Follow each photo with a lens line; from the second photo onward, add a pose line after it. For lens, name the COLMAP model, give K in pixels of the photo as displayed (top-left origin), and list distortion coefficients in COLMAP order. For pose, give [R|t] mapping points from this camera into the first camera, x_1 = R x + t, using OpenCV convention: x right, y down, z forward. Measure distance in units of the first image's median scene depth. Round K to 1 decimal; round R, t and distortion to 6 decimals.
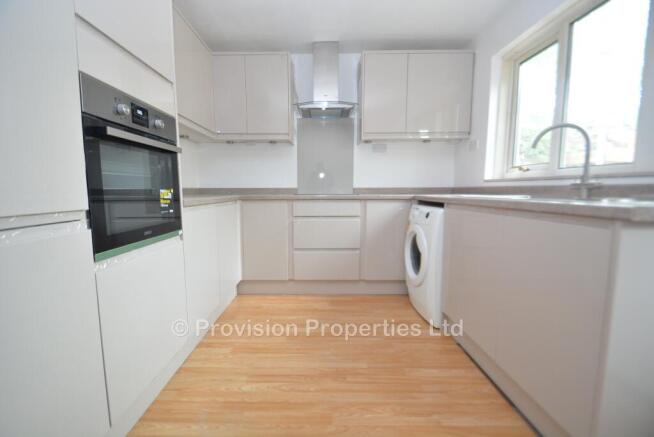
lens RADIAL K [[289.9, 0, 318.2], [0, 289.9, 219.3], [0, 0, 1]] dist [0.000820, -0.000386]
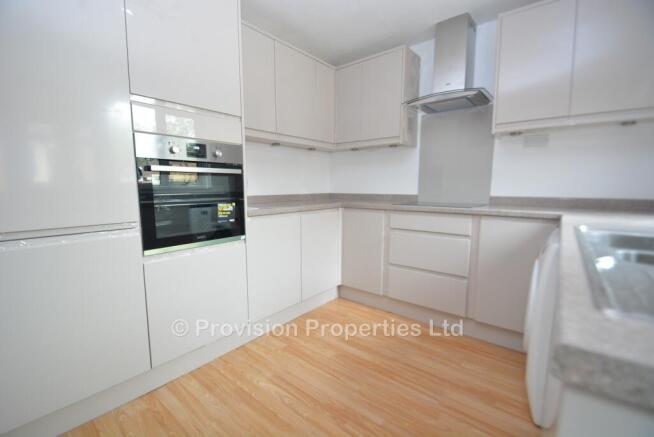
lens RADIAL K [[289.9, 0, 318.2], [0, 289.9, 219.3], [0, 0, 1]] dist [0.000820, -0.000386]
pose [[0.770105, 0.075451, -0.633439, 0.320649], [-0.065699, 0.997081, 0.038893, -0.059363], [0.634524, 0.011665, 0.772815, 0.149951]]
